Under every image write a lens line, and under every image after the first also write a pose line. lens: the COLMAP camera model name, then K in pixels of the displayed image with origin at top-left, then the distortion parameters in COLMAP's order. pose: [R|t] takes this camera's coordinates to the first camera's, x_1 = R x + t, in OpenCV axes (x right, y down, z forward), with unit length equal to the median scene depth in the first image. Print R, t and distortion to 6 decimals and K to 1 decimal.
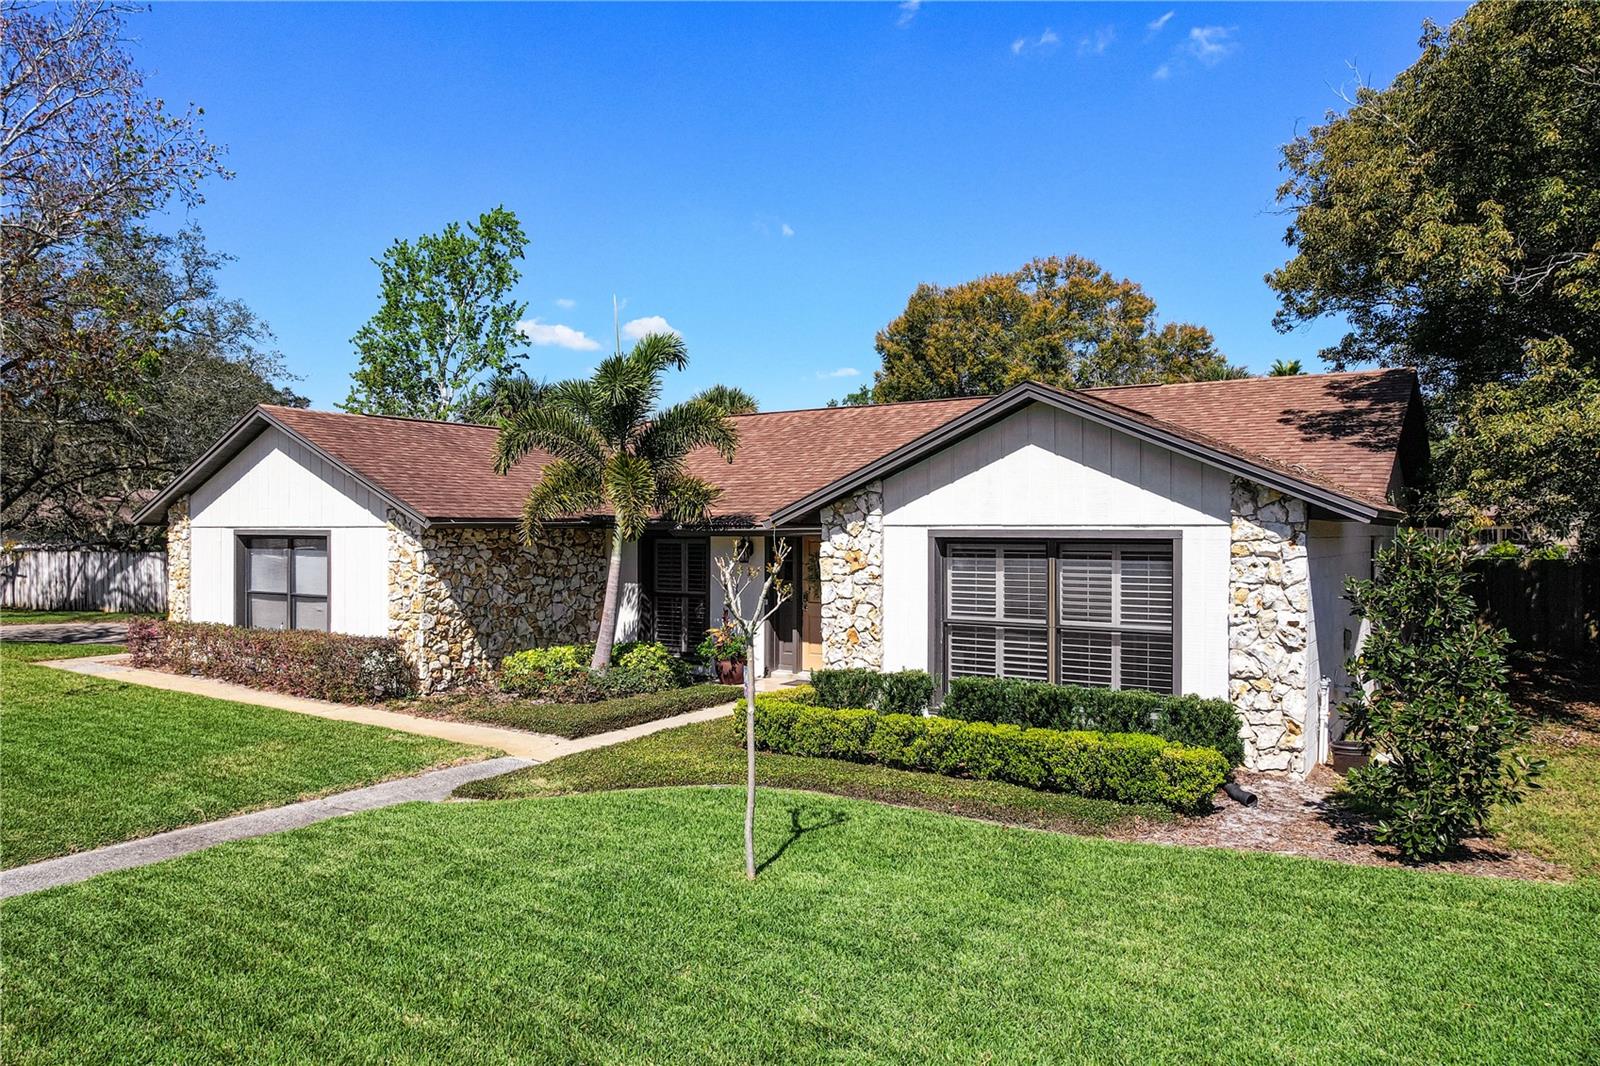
lens RADIAL K [[1063.3, 0, 800.0], [0, 1063.3, 533.0], [0, 0, 1]] dist [-0.051636, 0.050585]
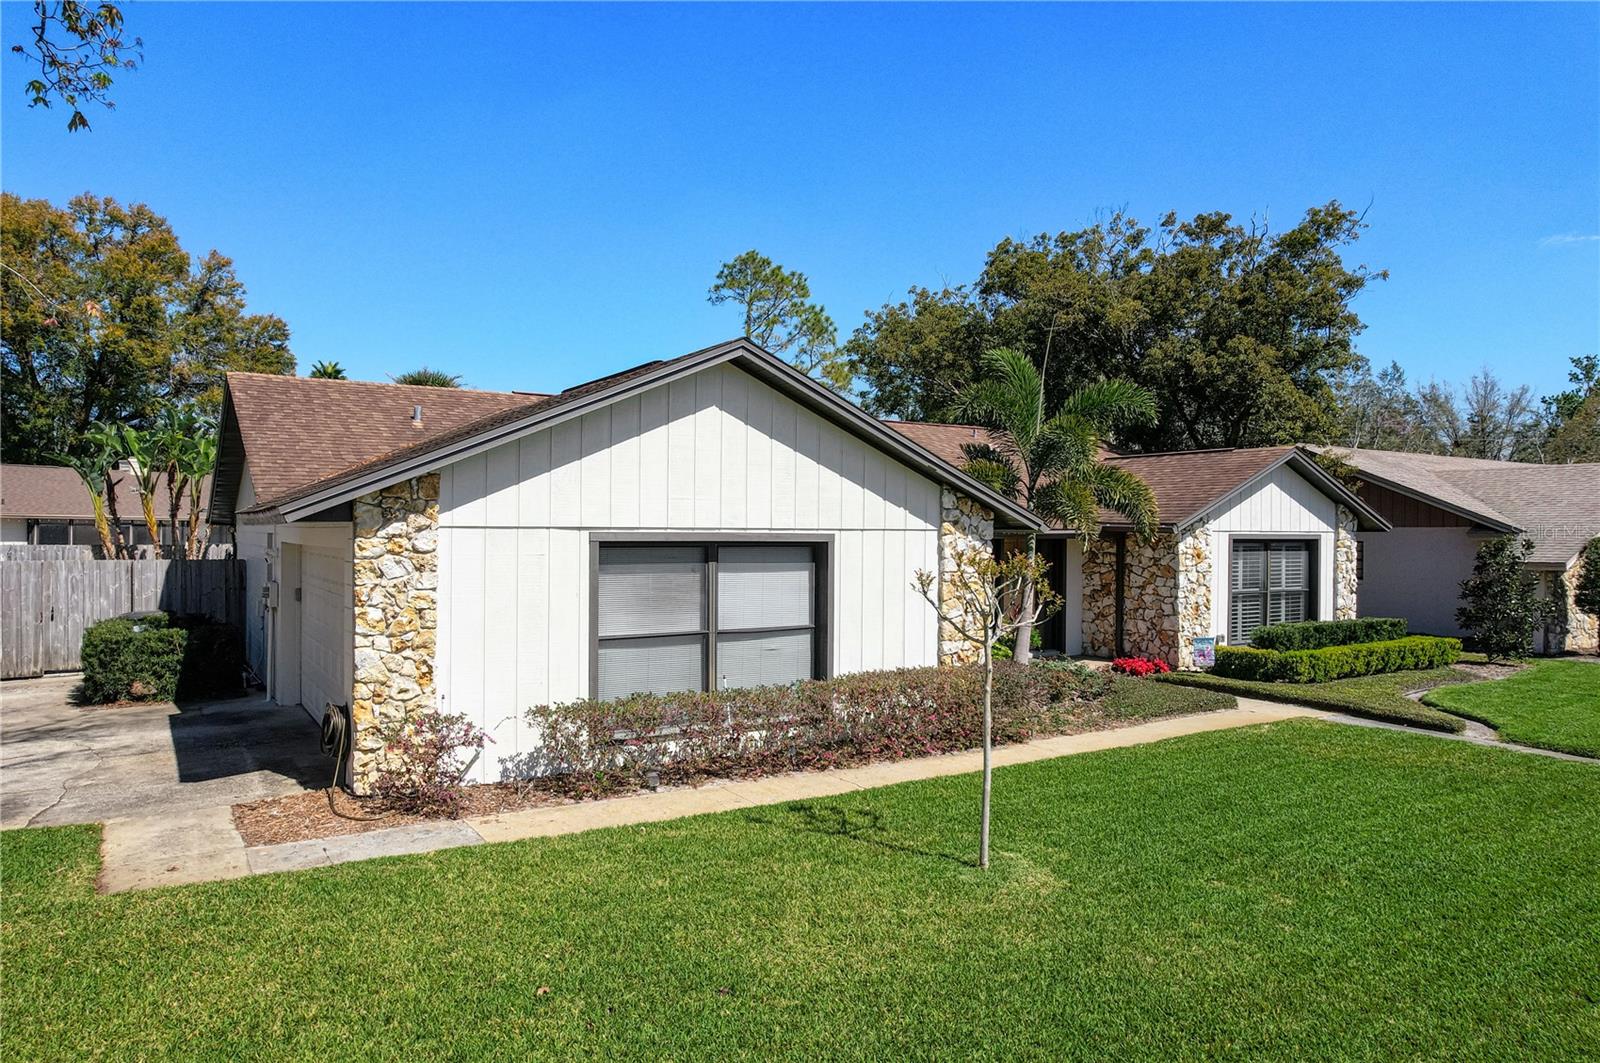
lens RADIAL K [[1063.3, 0, 800.0], [0, 1063.3, 531.5], [0, 0, 1]] dist [-0.051636, 0.050585]
pose [[0.384888, 0.000132, 0.922963, -1.468568], [-0.002492, 0.999996, 0.000897, -0.006364], [-0.922960, -0.002645, 0.384887, 0.959758]]
